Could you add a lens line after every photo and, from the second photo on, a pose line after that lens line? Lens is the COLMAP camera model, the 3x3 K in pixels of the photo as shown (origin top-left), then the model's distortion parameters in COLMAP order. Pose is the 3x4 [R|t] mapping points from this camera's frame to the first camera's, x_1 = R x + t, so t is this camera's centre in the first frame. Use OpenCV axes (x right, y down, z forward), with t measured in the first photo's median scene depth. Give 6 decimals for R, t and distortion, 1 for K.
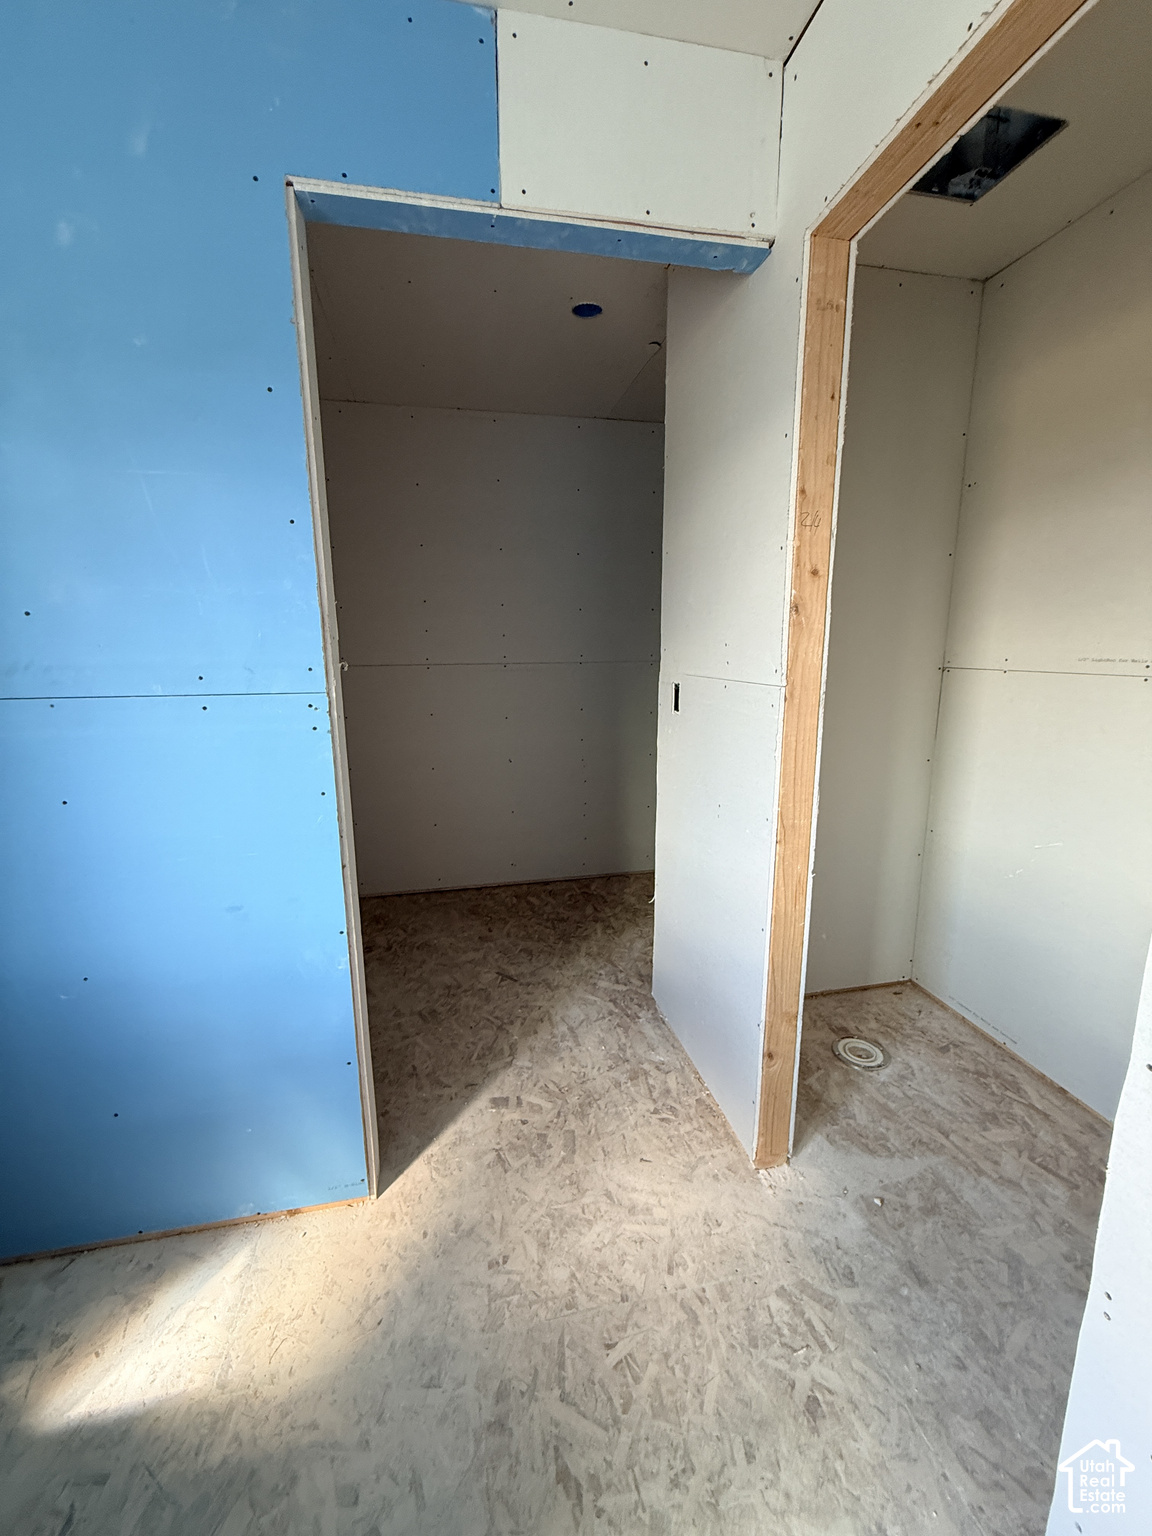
lens RADIAL K [[615.1, 0, 578.5], [0, 615.1, 766.7], [0, 0, 1]] dist [-0.000721, 0.000046]
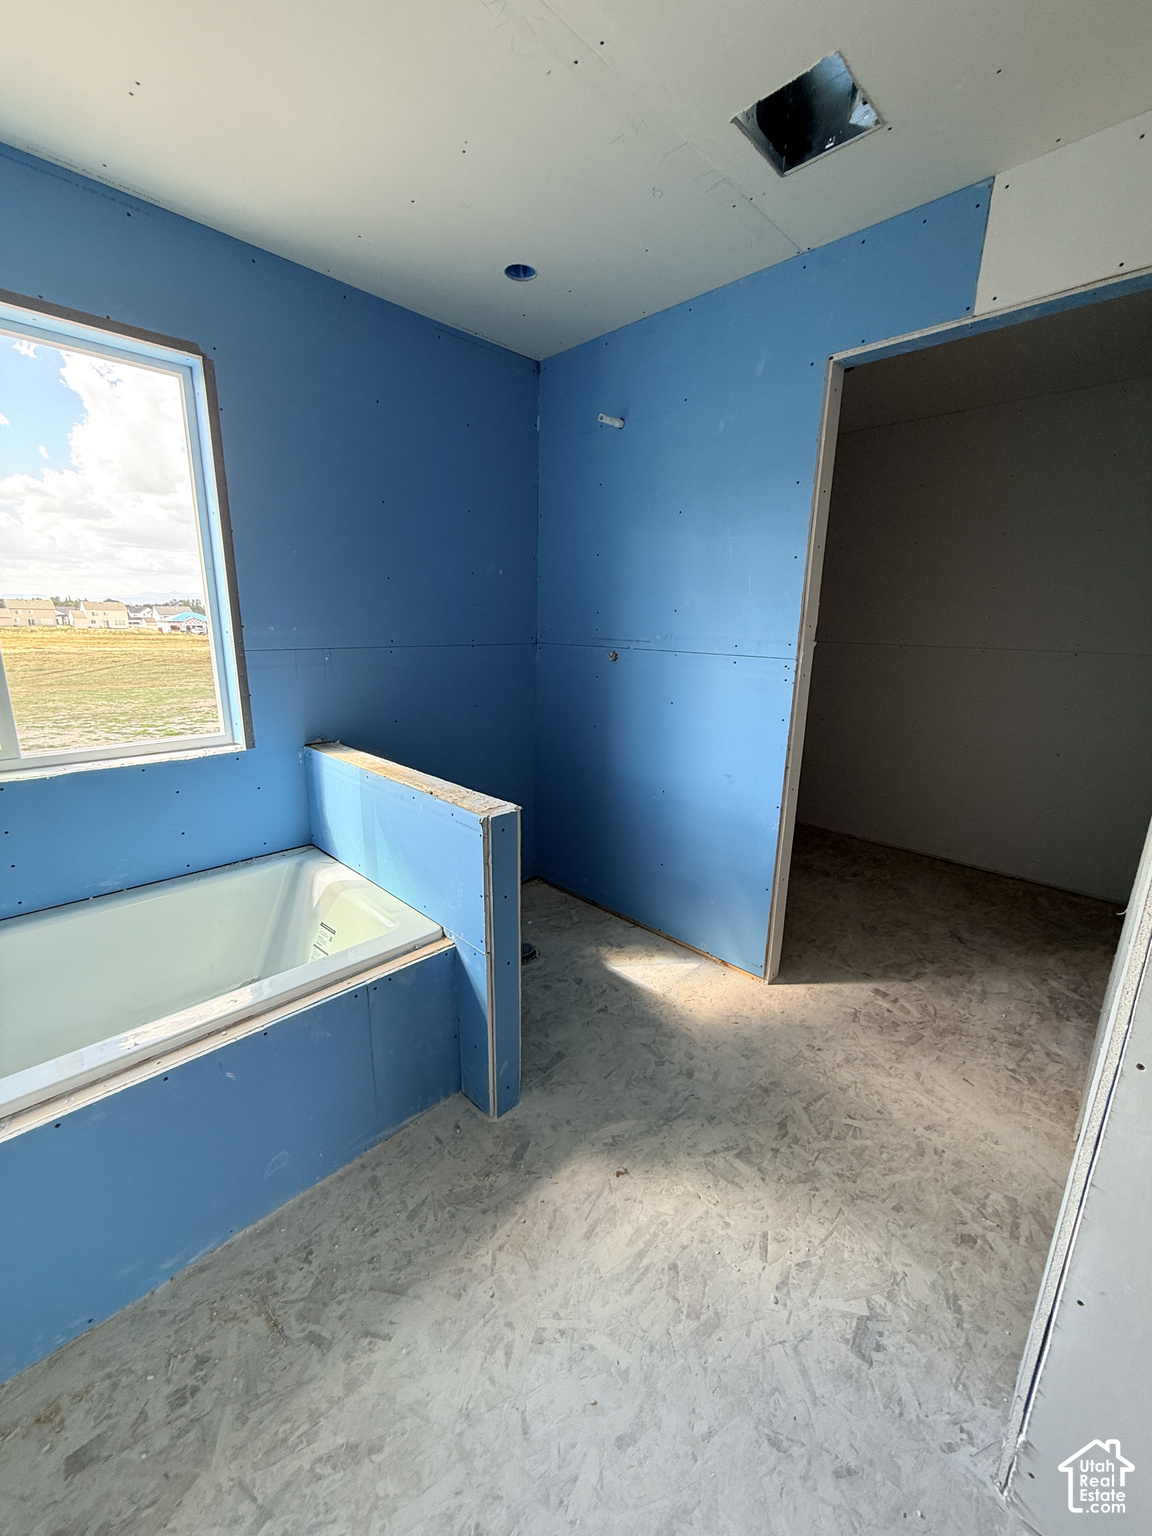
lens RADIAL K [[615.1, 0, 575.2], [0, 615.1, 768.6], [0, 0, 1]] dist [-0.000721, 0.000046]
pose [[0.557405, 0.216586, -0.801492, 0.515893], [-0.181412, 0.973819, 0.136989, 0.037369], [0.810179, 0.069042, 0.582103, -0.337808]]
